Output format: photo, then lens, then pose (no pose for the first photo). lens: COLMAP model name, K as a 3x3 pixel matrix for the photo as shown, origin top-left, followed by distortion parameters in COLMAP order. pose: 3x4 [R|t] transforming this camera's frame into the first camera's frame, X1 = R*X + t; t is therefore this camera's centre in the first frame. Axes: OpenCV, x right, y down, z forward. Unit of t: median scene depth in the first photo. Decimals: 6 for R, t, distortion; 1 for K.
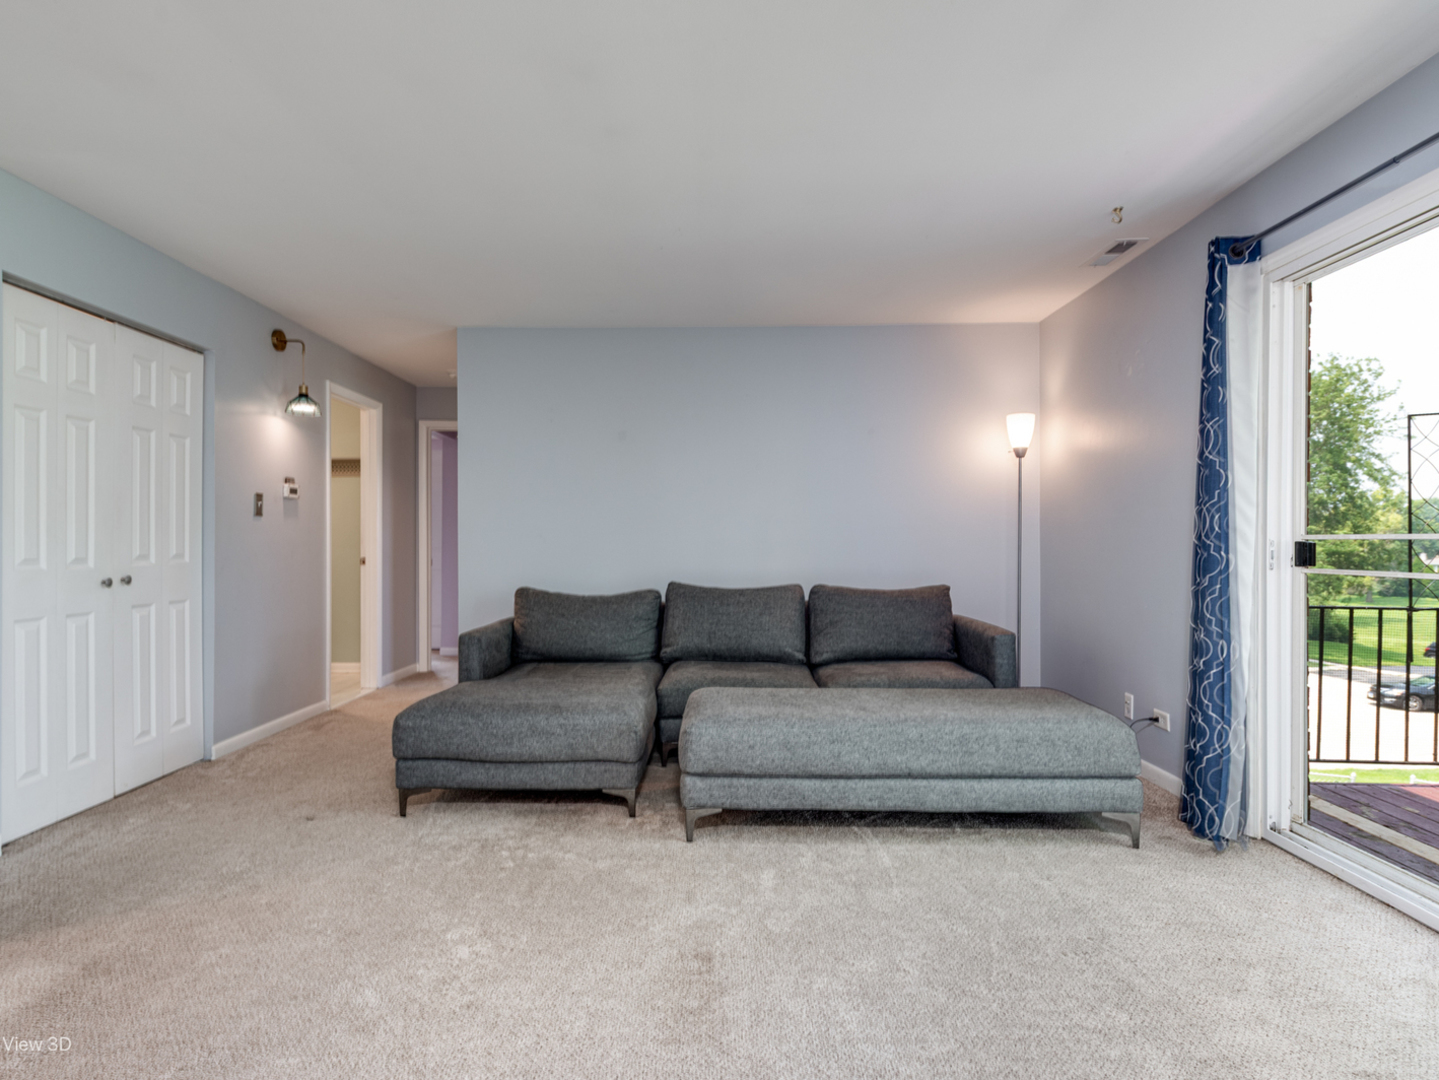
lens RADIAL K [[818.8, 0, 715.7], [0, 818.8, 537.9], [0, 0, 1]] dist [0.006975, -0.002832]
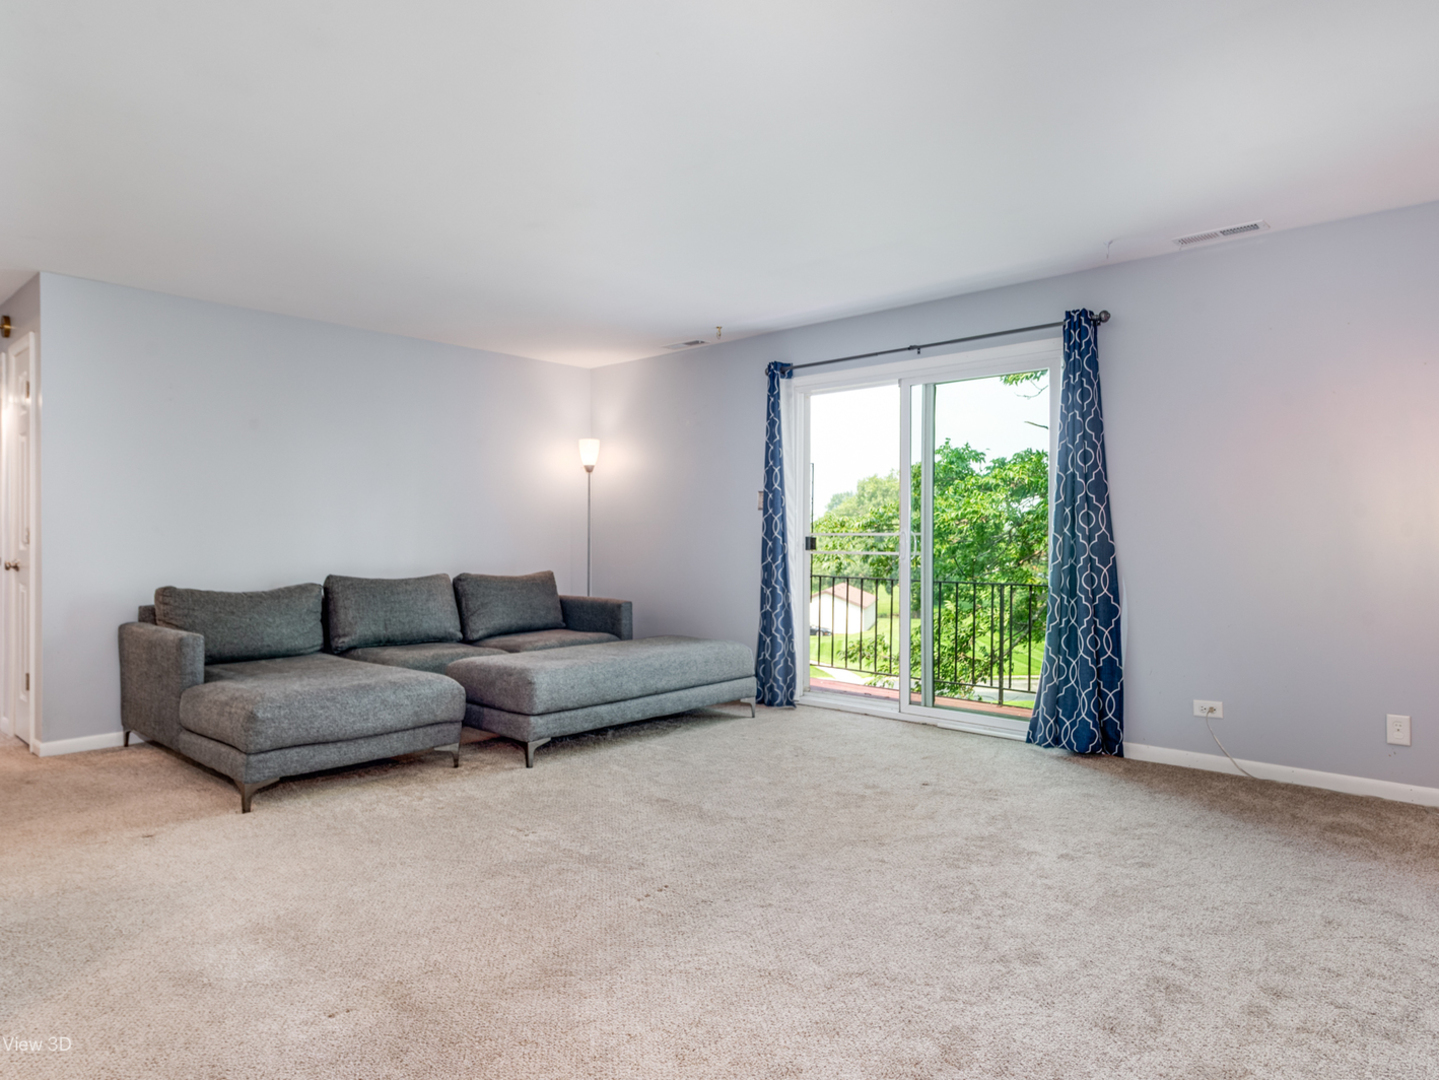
lens RADIAL K [[890.6, 0, 714.7], [0, 890.6, 536.6], [0, 0, 1]] dist [0.003884, -0.000818]
pose [[0.655069, 0.002791, 0.755564, -0.841403], [-0.005594, 0.999984, 0.001156, 0.002954], [-0.755548, -0.004984, 0.655074, -0.128590]]
